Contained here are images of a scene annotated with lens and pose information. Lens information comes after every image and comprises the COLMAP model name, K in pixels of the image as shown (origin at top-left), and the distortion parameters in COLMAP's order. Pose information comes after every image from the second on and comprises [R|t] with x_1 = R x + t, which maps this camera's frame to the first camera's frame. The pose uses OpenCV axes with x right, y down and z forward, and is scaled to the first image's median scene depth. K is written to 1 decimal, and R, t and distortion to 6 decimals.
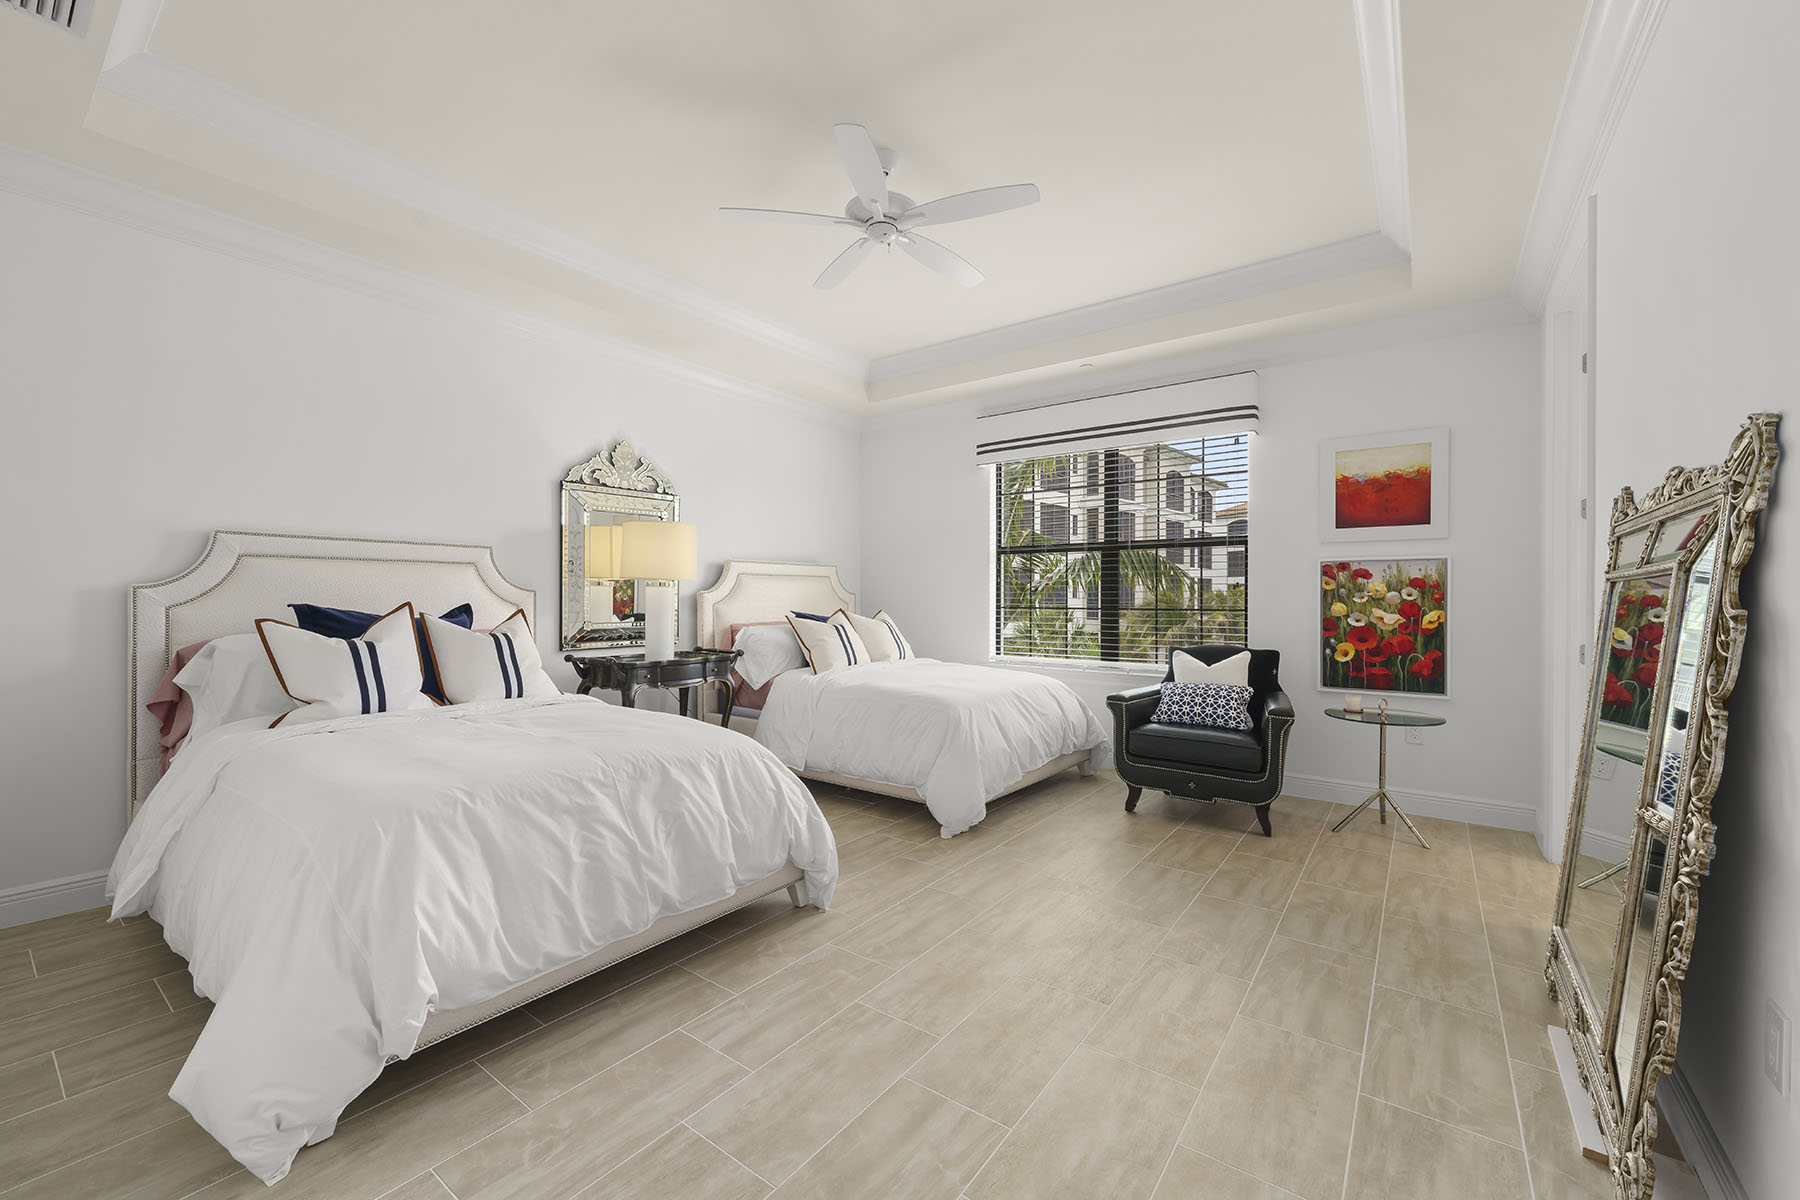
lens RADIAL K [[685.0, 0, 900.0], [0, 685.0, 600.0], [0, 0, 1]] dist [0.002543, 0.000245]
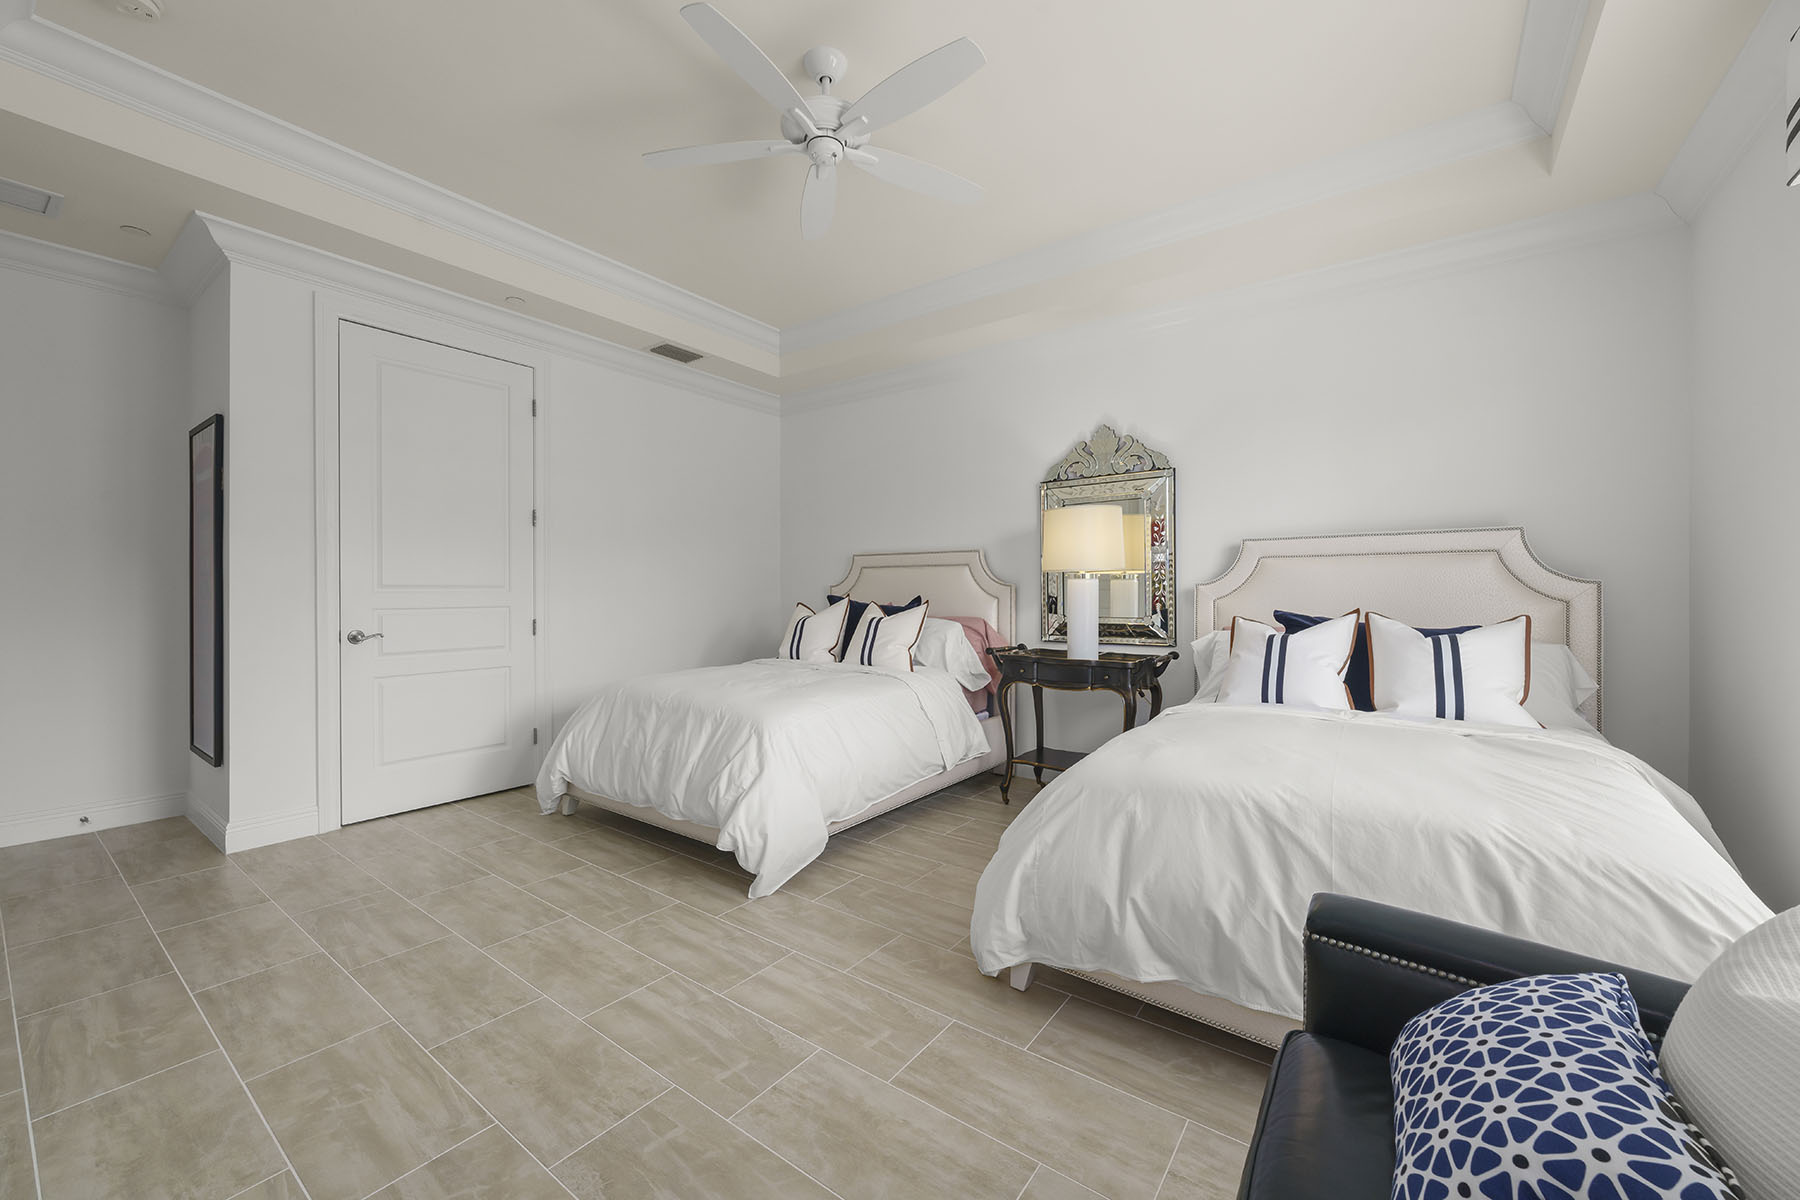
lens RADIAL K [[685.0, 0, 900.0], [0, 685.0, 600.0], [0, 0, 1]] dist [0.002543, 0.000245]
pose [[0.031725, 0.004965, -0.999484, 0.958816], [-0.007182, 0.999963, 0.004740, 0.010519], [0.999471, 0.007028, 0.031759, 1.261632]]
